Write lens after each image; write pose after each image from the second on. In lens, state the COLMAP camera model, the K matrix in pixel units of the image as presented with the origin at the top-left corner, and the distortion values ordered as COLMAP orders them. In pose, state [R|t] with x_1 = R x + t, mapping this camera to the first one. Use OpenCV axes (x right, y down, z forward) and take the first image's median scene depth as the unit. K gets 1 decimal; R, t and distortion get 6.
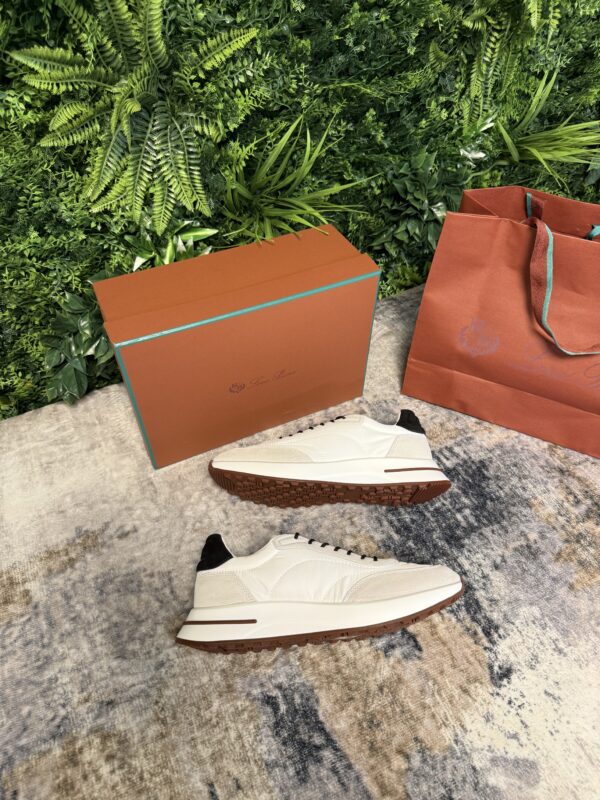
lens RADIAL K [[564.6, 0, 300.1], [0, 564.6, 397.2], [0, 0, 1]] dist [-0.003345, -0.005320]
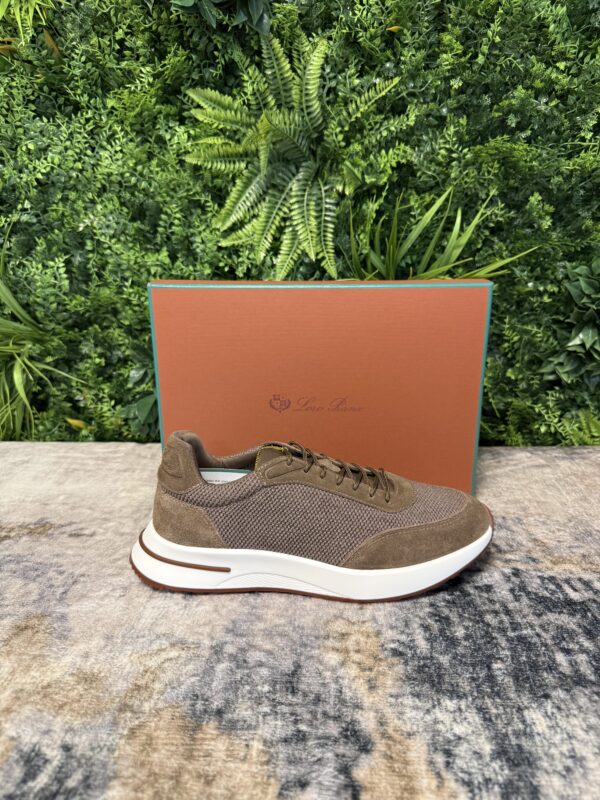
lens RADIAL K [[570.8, 0, 301.9], [0, 570.8, 402.1], [0, 0, 1]] dist [0.018948, -0.043245]
pose [[0.882211, 0.123743, -0.454302, 0.279301], [-0.343014, 0.829874, -0.440058, 0.325341], [0.322559, 0.544056, 0.774570, 0.396327]]
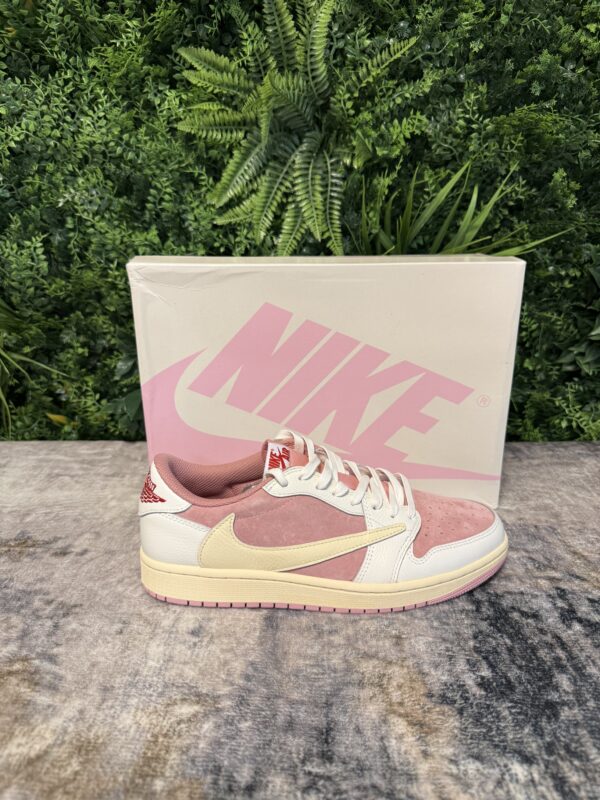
lens RADIAL K [[572.8, 0, 300.8], [0, 572.8, 400.5], [0, 0, 1]] dist [-0.009375, -0.004962]
pose [[0.897604, 0.133775, -0.420014, 0.200782], [-0.325087, 0.844405, -0.425792, 0.284022], [0.297701, 0.518734, 0.801430, 0.436386]]
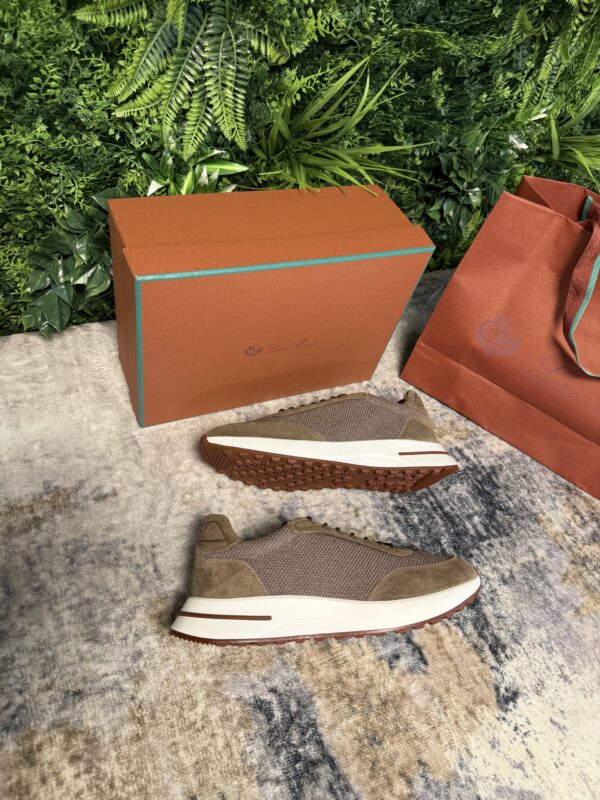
lens RADIAL K [[569.5, 0, 298.4], [0, 569.5, 397.1], [0, 0, 1]] dist [-0.013519, 0.005496]
pose [[0.980700, 0.149640, 0.125838, -0.145569], [-0.155572, 0.987068, 0.038660, 0.010764], [-0.118426, -0.057491, 0.991297, 0.105743]]
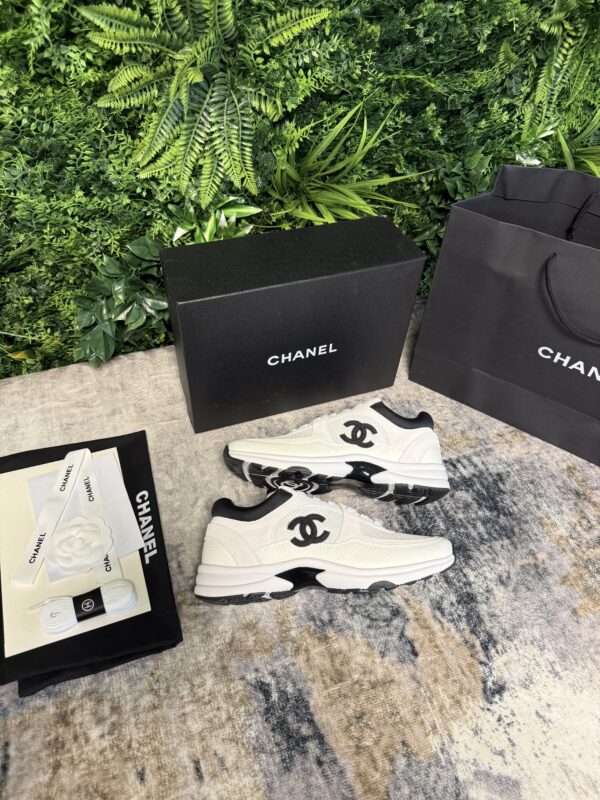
lens RADIAL K [[565.1, 0, 302.2], [0, 565.1, 394.0], [0, 0, 1]] dist [-0.007262, -0.001219]
pose [[0.992589, 0.120565, -0.015230, -0.024899], [-0.120044, 0.992270, 0.031462, -0.017351], [0.018906, -0.029401, 0.999389, 0.005598]]
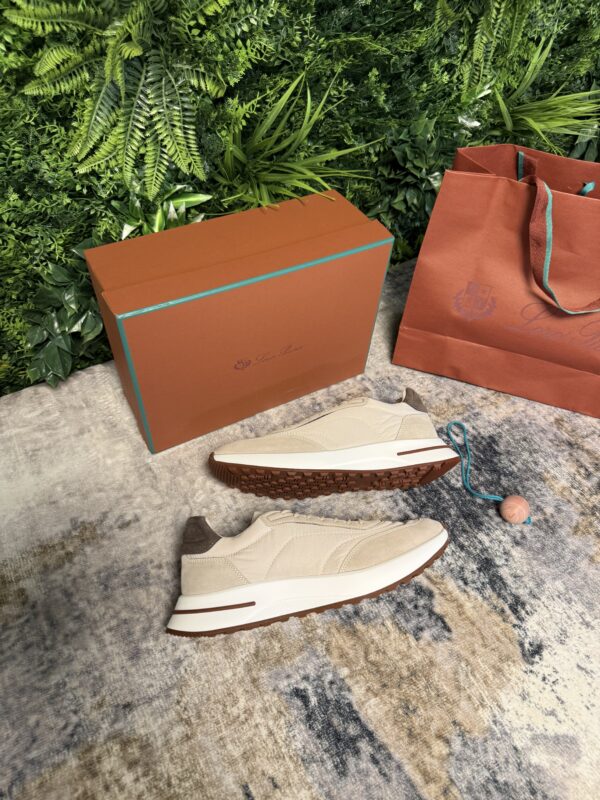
lens RADIAL K [[566.1, 0, 301.9], [0, 566.1, 398.0], [0, 0, 1]] dist [-0.007077, -0.000985]
pose [[0.996288, -0.019028, 0.083950, -0.094649], [0.016464, 0.999380, 0.031133, 0.011374], [-0.084490, -0.029635, 0.995983, 0.054883]]
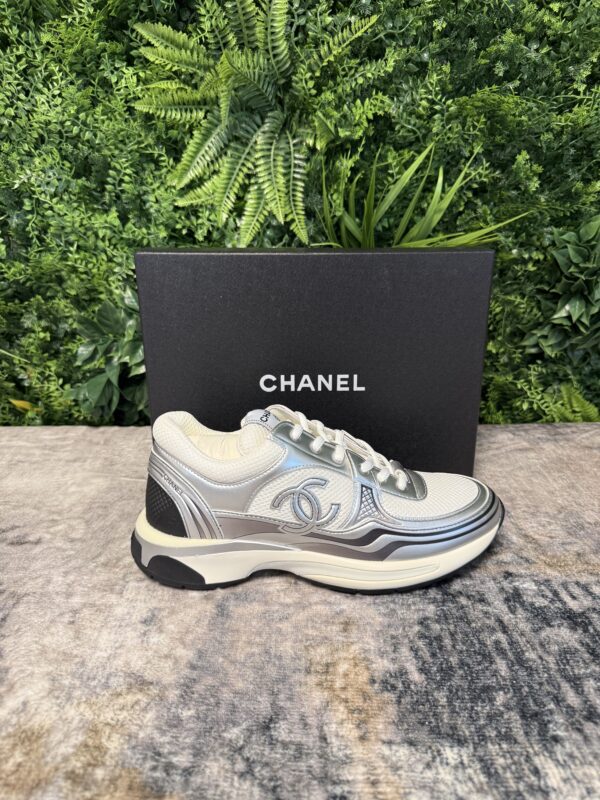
lens RADIAL K [[573.8, 0, 301.3], [0, 573.8, 398.8], [0, 0, 1]] dist [-0.021794, 0.007959]
pose [[0.909582, 0.144675, -0.389526, 0.230041], [-0.308673, 0.862825, -0.400317, 0.260692], [0.278177, 0.484357, 0.829467, 0.438004]]
